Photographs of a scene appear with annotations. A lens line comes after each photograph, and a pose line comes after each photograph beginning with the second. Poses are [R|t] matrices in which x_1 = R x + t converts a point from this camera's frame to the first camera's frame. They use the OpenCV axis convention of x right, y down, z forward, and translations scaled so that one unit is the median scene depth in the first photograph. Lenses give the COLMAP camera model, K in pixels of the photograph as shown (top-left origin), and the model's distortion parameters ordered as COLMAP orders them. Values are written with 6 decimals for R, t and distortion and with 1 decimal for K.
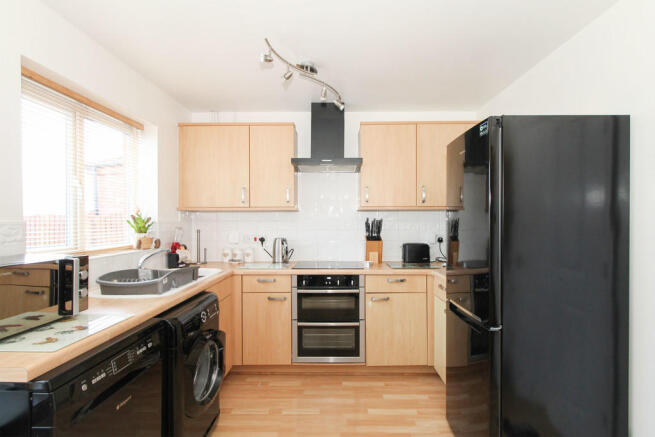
lens RADIAL K [[330.0, 0, 331.4], [0, 330.0, 223.3], [0, 0, 1]] dist [0.000986, 0.000164]
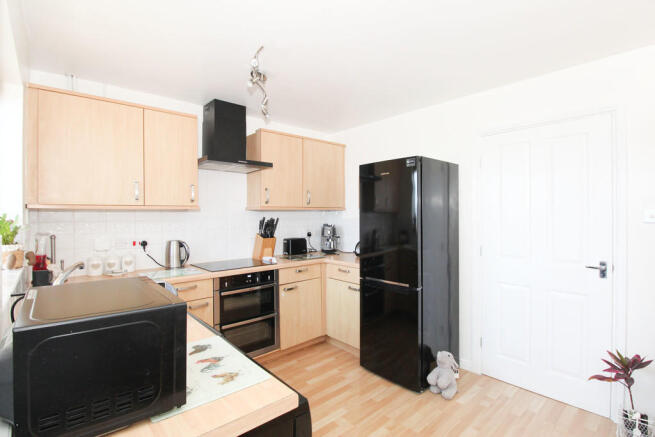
lens RADIAL K [[323.4, 0, 328.3], [0, 323.4, 214.0], [0, 0, 1]] dist [-0.002808, -0.000362]
pose [[0.730730, -0.002994, 0.682661, -0.516023], [0.007131, 0.999969, -0.003247, -0.024089], [-0.682630, 0.007241, 0.730728, 0.088731]]
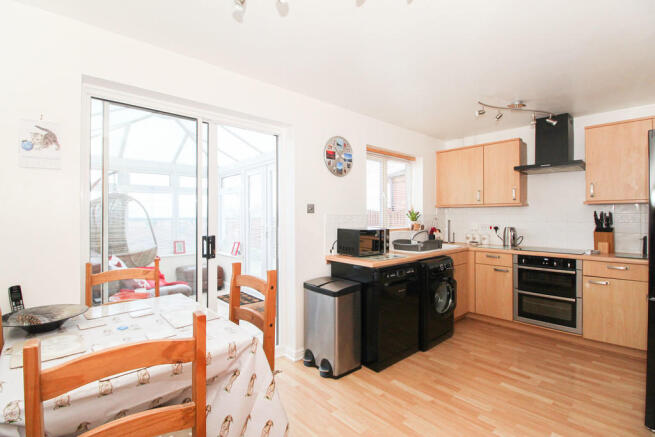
lens RADIAL K [[310.2, 0, 329.5], [0, 310.2, 213.2], [0, 0, 1]] dist [-0.001103, -0.000199]
pose [[0.683613, -0.003367, -0.729837, 0.289769], [-0.006457, 0.999922, -0.010660, 0.008371], [0.729817, 0.012000, 0.683538, -0.407111]]
